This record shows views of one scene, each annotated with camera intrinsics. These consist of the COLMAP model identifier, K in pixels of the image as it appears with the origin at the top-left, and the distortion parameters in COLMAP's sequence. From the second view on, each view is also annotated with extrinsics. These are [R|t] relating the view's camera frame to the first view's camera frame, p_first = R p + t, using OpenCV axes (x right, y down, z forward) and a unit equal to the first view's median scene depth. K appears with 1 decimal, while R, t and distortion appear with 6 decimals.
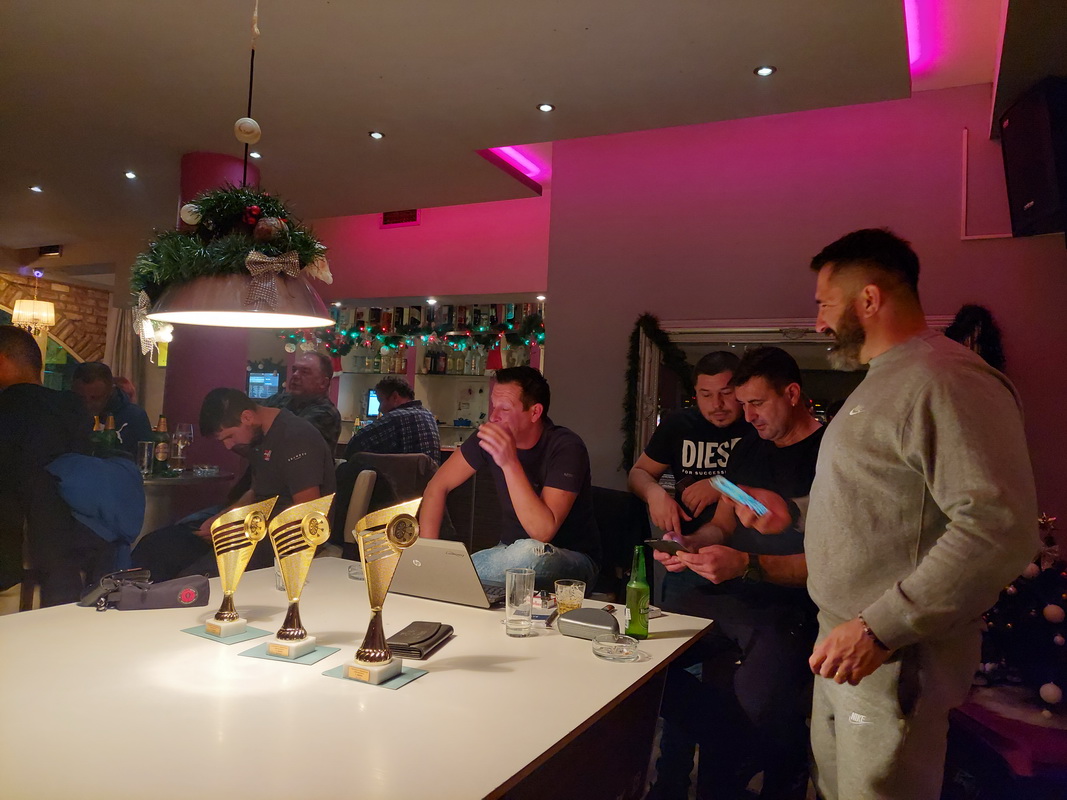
lens RADIAL K [[769.7, 0, 542.8], [0, 769.7, 385.3], [0, 0, 1]] dist [0.052660, -0.050364]
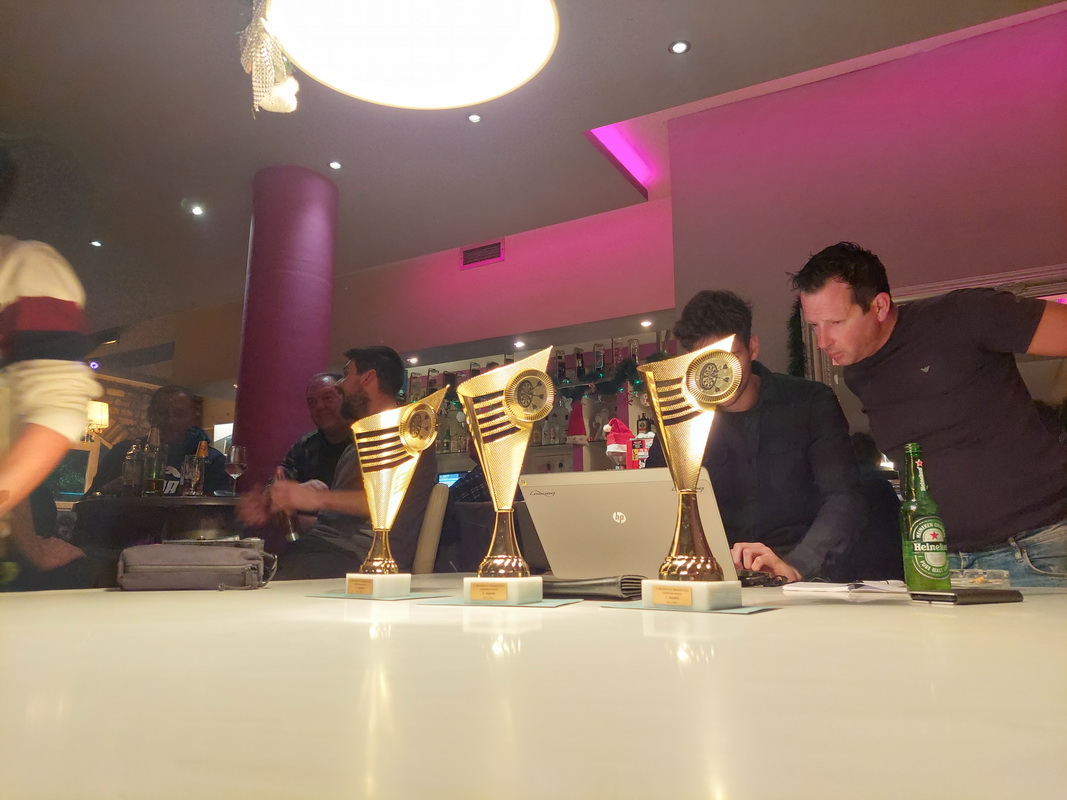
lens RADIAL K [[769.7, 0, 542.8], [0, 769.7, 385.3], [0, 0, 1]] dist [0.052660, -0.050364]
pose [[0.997387, -0.057795, -0.043346, -0.080970], [0.050090, 0.985591, -0.161557, 0.086368], [0.052059, 0.158964, 0.985911, 0.125081]]
